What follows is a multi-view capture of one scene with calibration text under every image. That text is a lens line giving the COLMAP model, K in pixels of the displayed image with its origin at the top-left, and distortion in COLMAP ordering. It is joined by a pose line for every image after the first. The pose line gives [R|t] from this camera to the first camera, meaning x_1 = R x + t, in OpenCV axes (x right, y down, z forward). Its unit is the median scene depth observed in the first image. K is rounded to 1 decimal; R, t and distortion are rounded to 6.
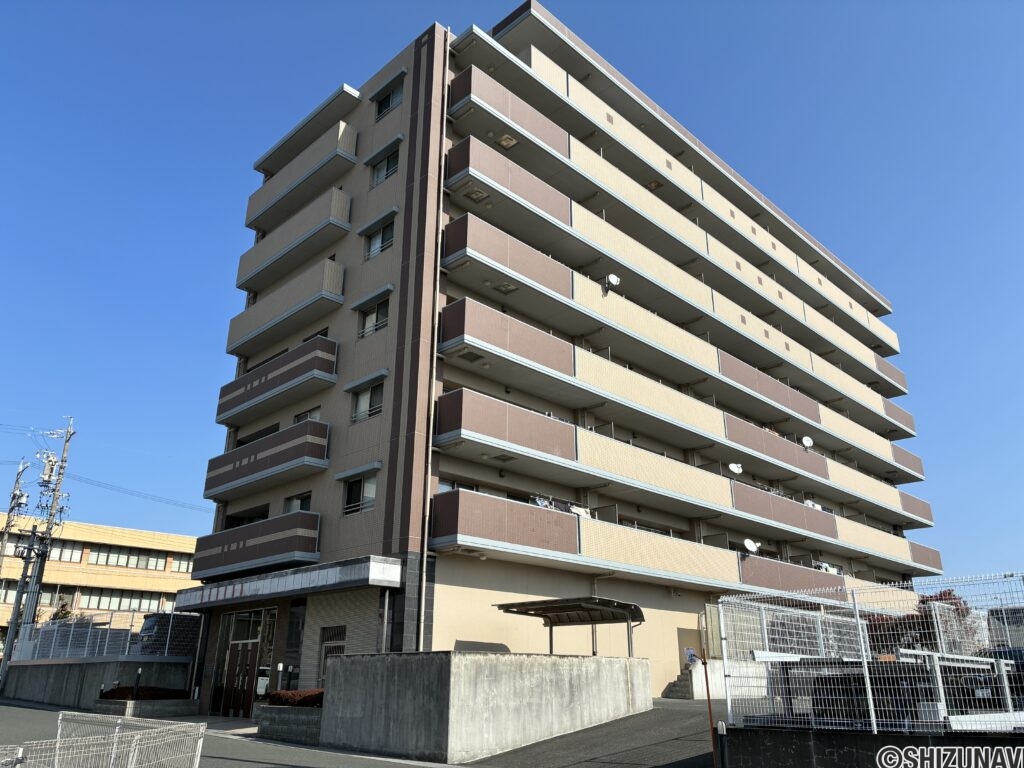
lens RADIAL K [[772.7, 0, 515.4], [0, 772.7, 384.5], [0, 0, 1]] dist [0.000154, -0.000860]
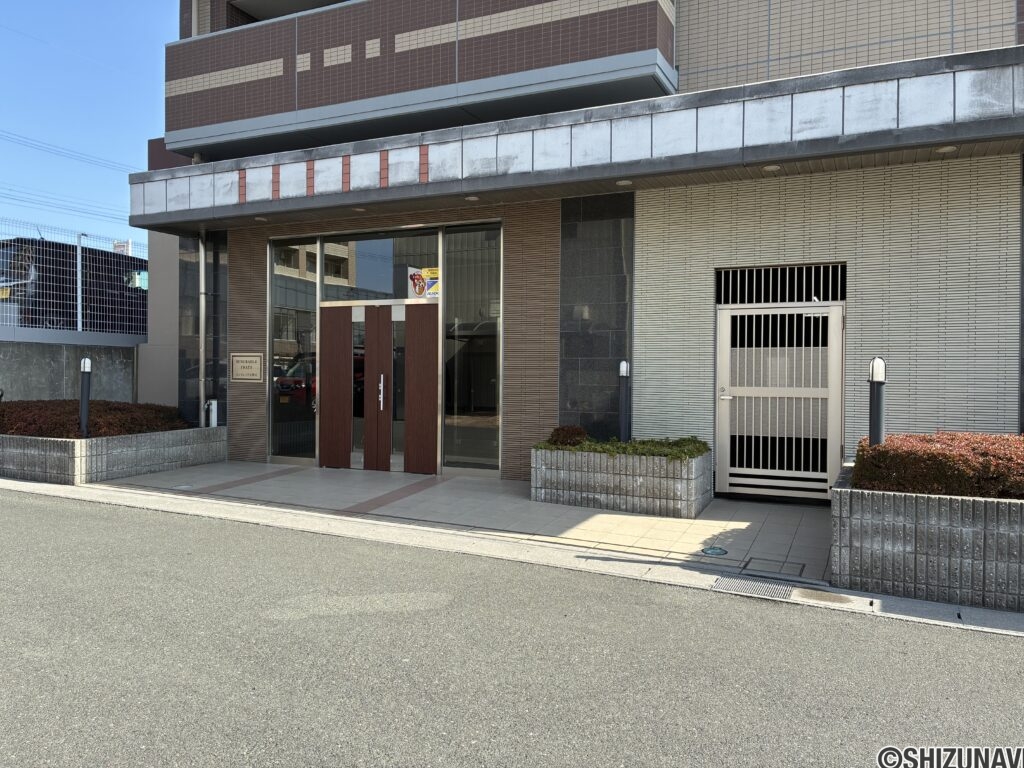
lens RADIAL K [[772.7, 0, 510.0], [0, 772.7, 384.4], [0, 0, 1]] dist [0.000154, -0.000860]
pose [[0.944846, 0.003322, 0.327498, -0.447286], [-0.126073, 0.926584, 0.354327, 0.234308], [-0.302277, -0.376073, 0.875898, 0.645150]]
